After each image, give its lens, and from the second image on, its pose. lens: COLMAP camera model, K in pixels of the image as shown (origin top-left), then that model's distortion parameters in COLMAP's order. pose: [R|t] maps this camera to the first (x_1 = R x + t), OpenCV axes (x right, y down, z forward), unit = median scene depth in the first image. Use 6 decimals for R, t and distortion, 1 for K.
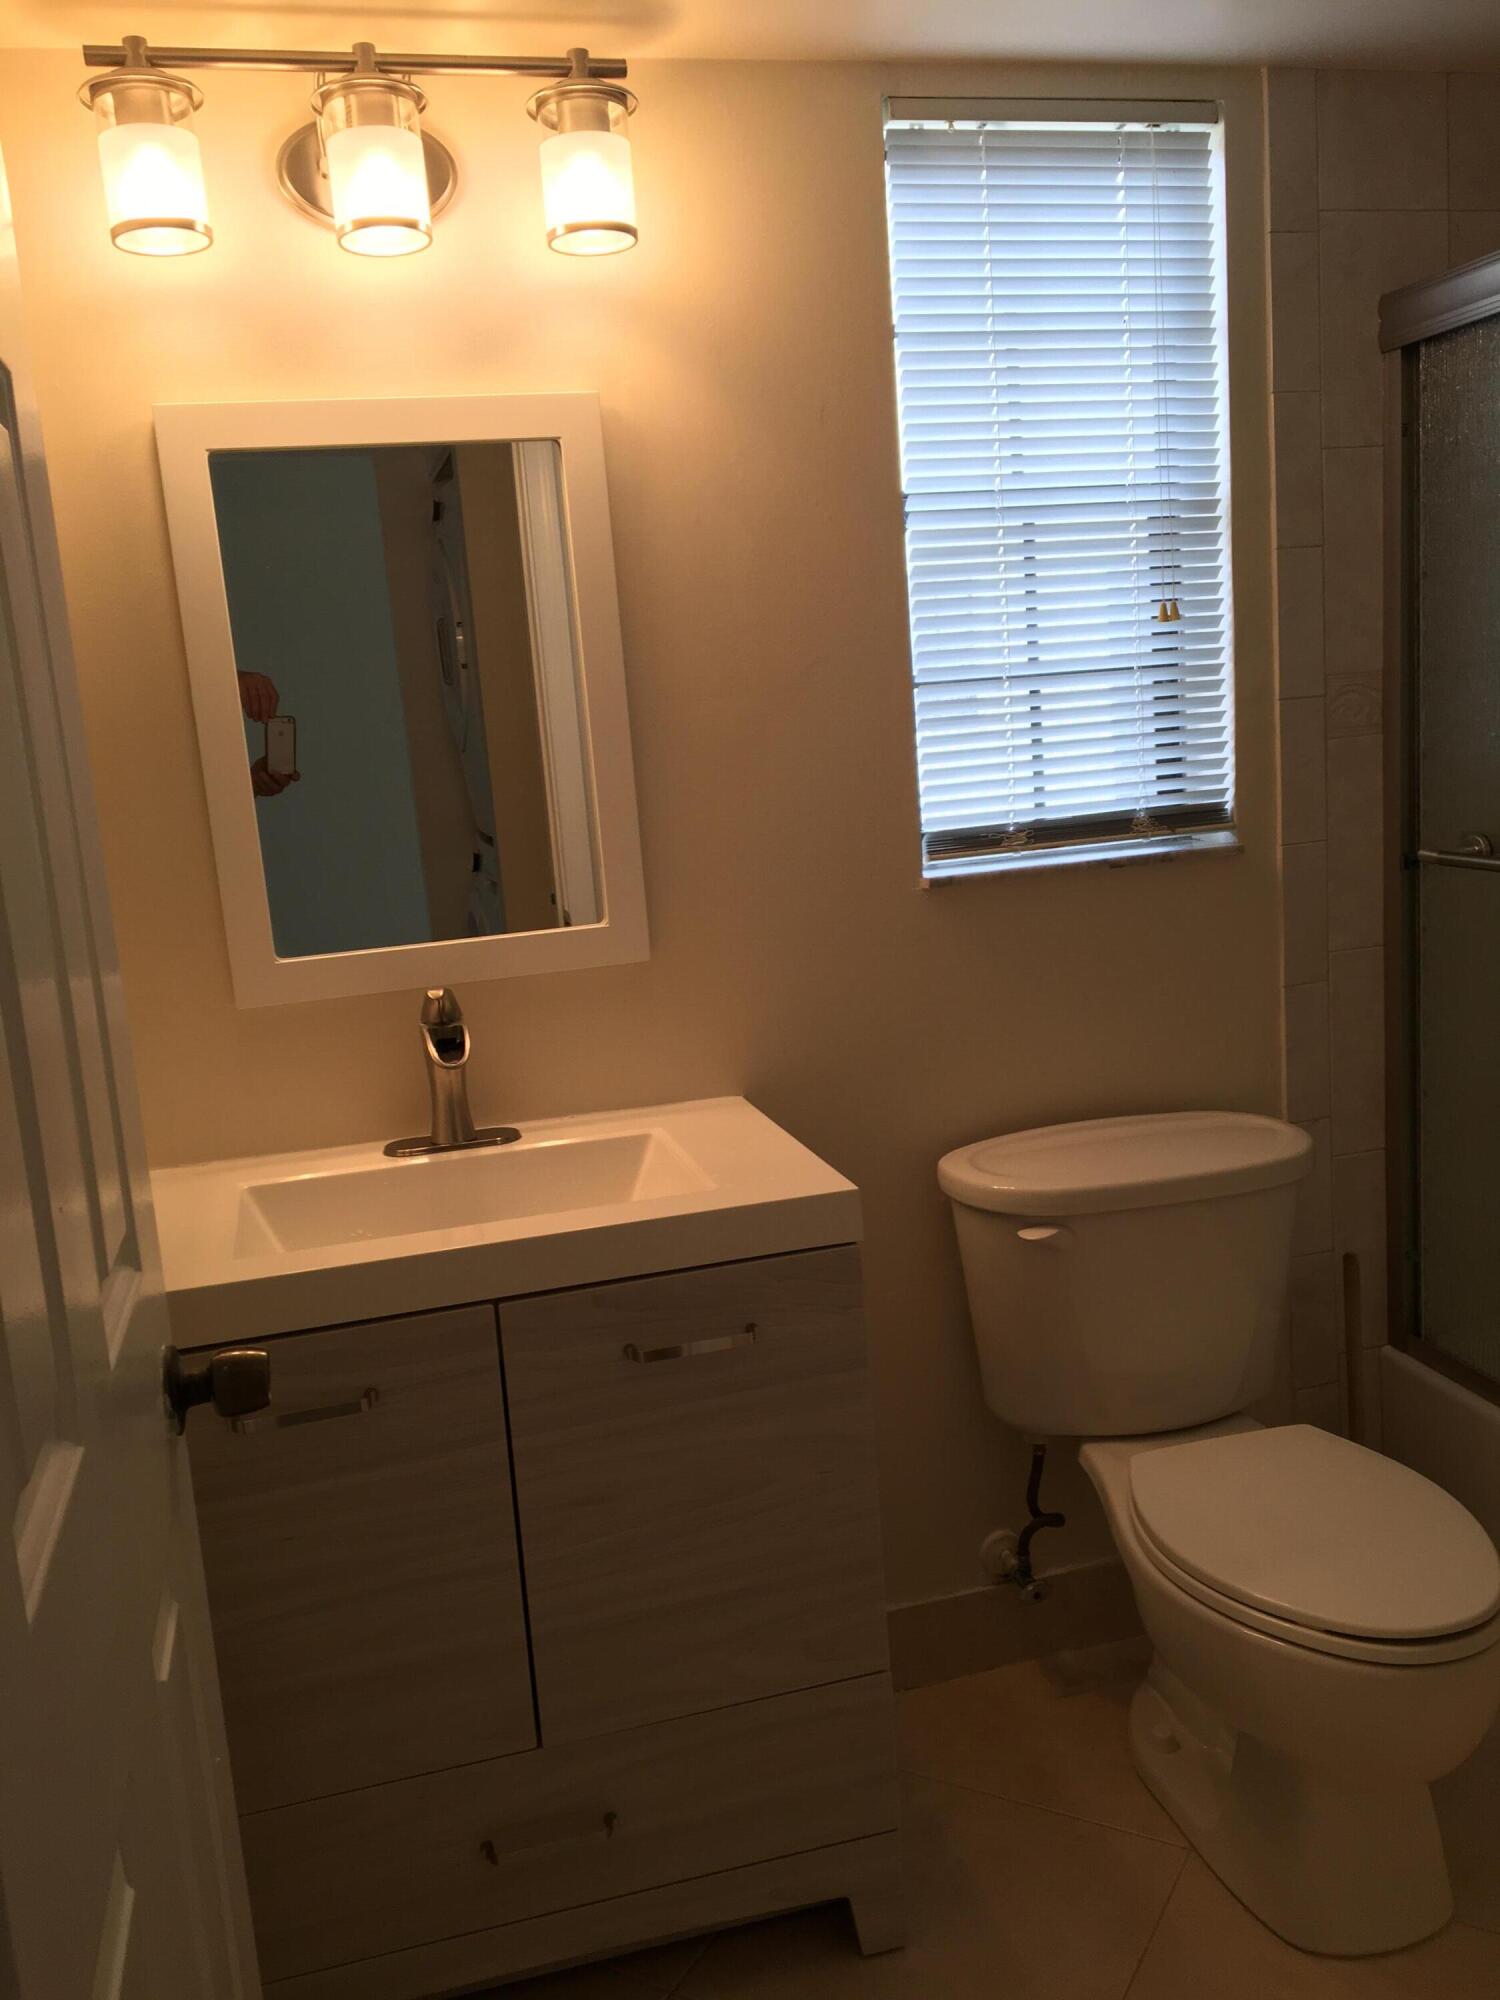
lens RADIAL K [[1688.1, 0, 750.0], [0, 1688.1, 1000.0], [0, 0, 1]] dist [0.015863, 0.009405]
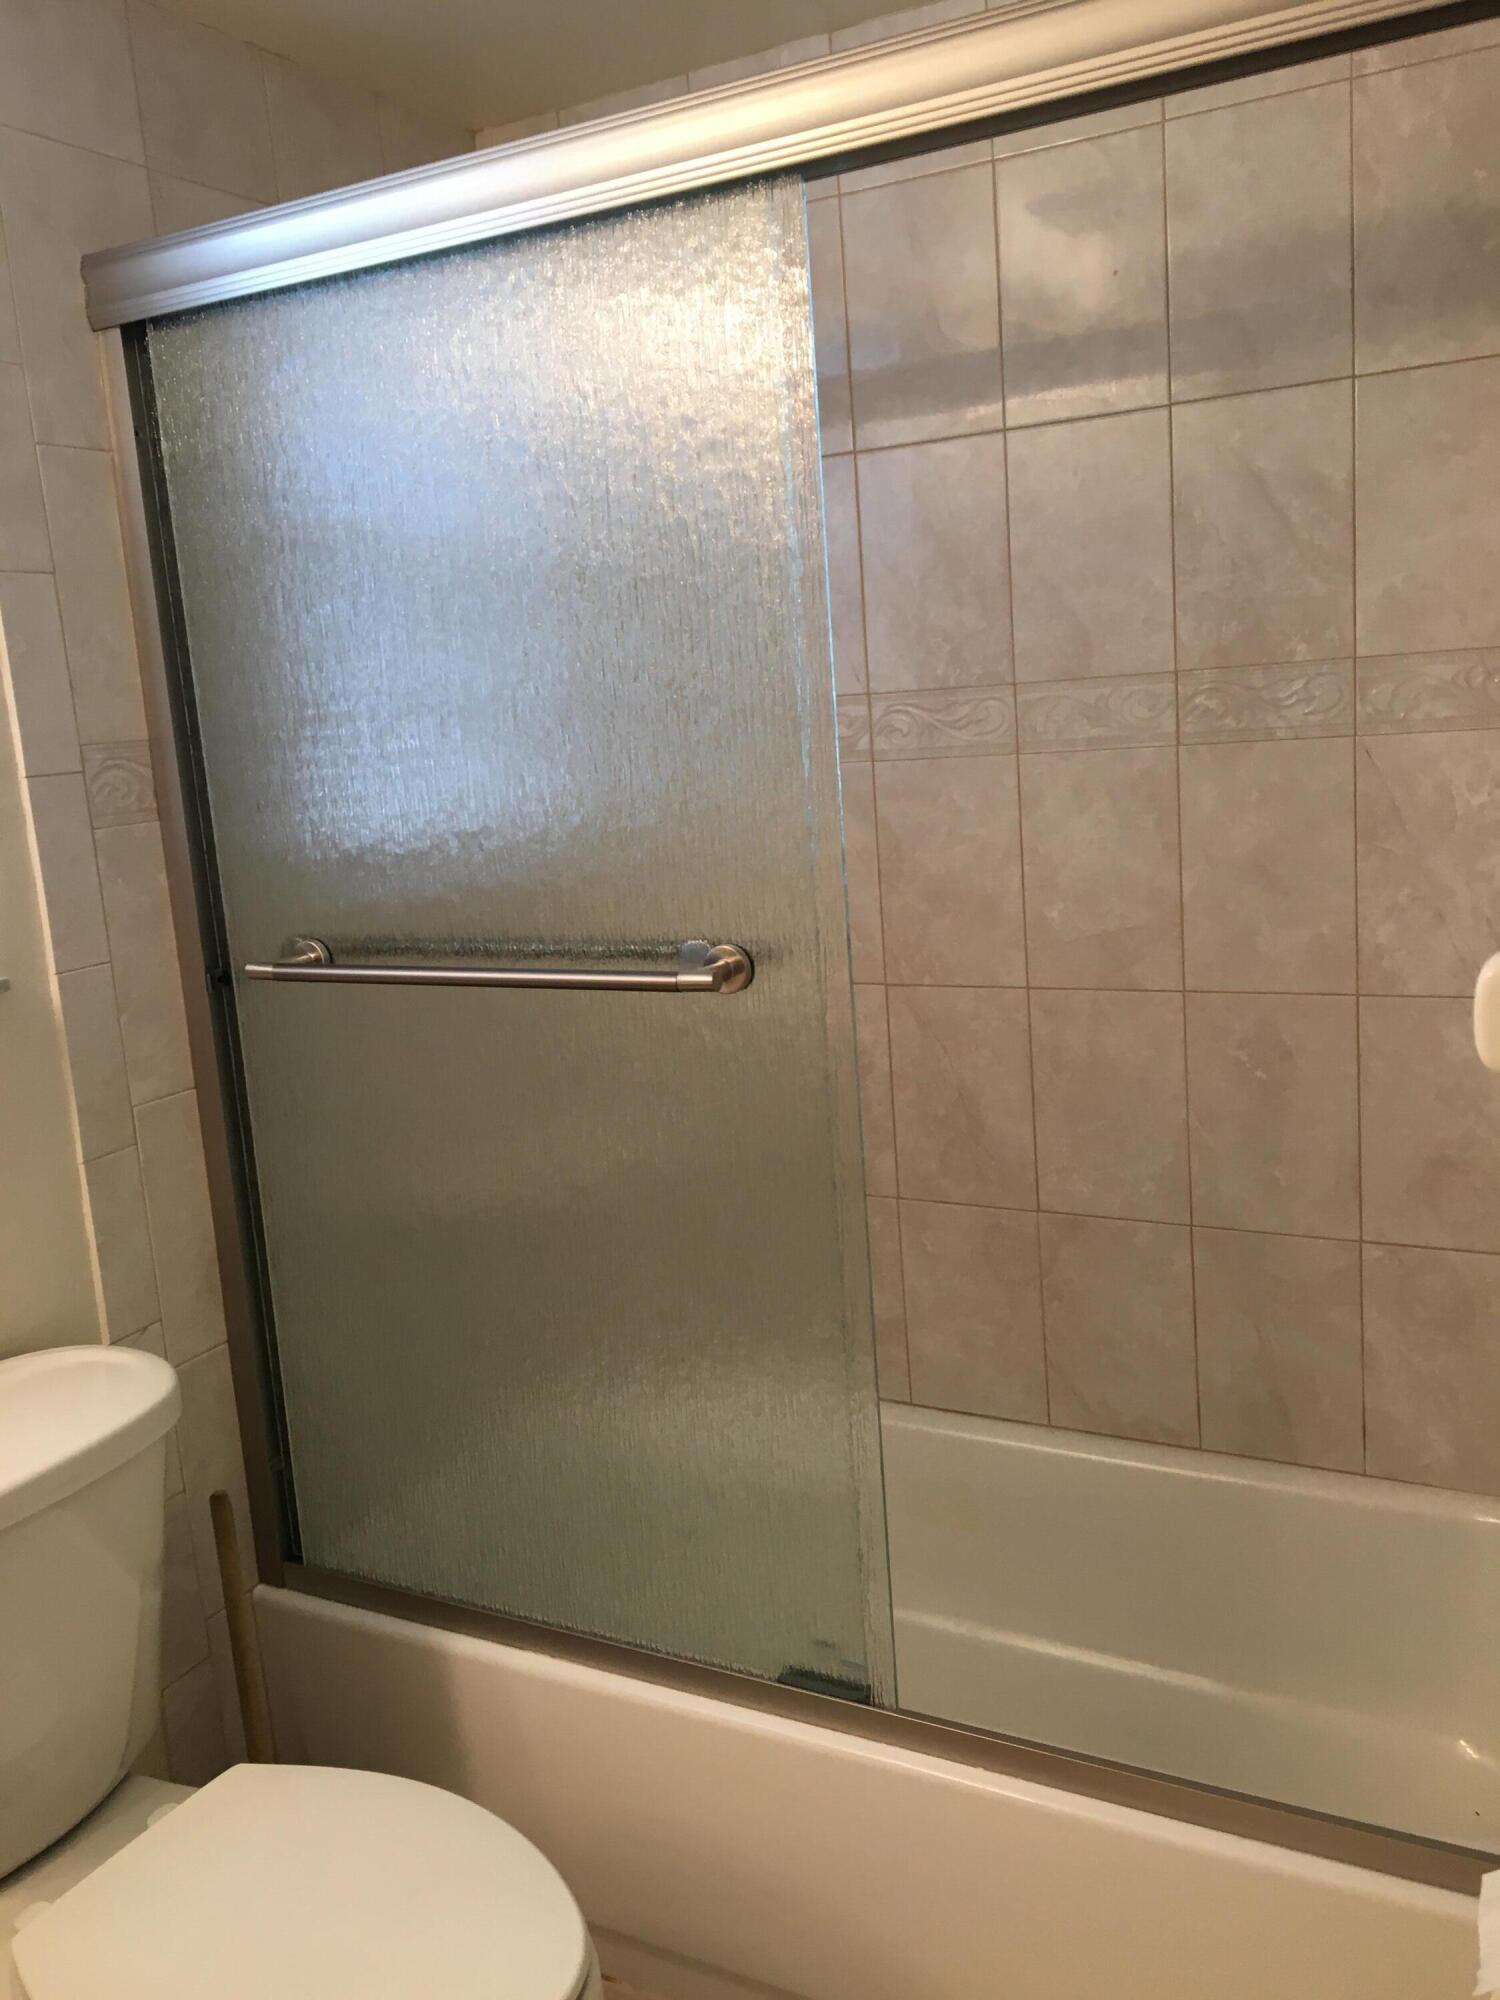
lens RADIAL K [[1688.1, 0, 750.0], [0, 1688.1, 1000.0], [0, 0, 1]] dist [0.015863, 0.009405]
pose [[0.688248, -0.104536, 0.717904, -0.007212], [0.149103, 0.988821, 0.001040, -0.036338], [-0.709988, 0.106326, 0.696141, 0.276459]]
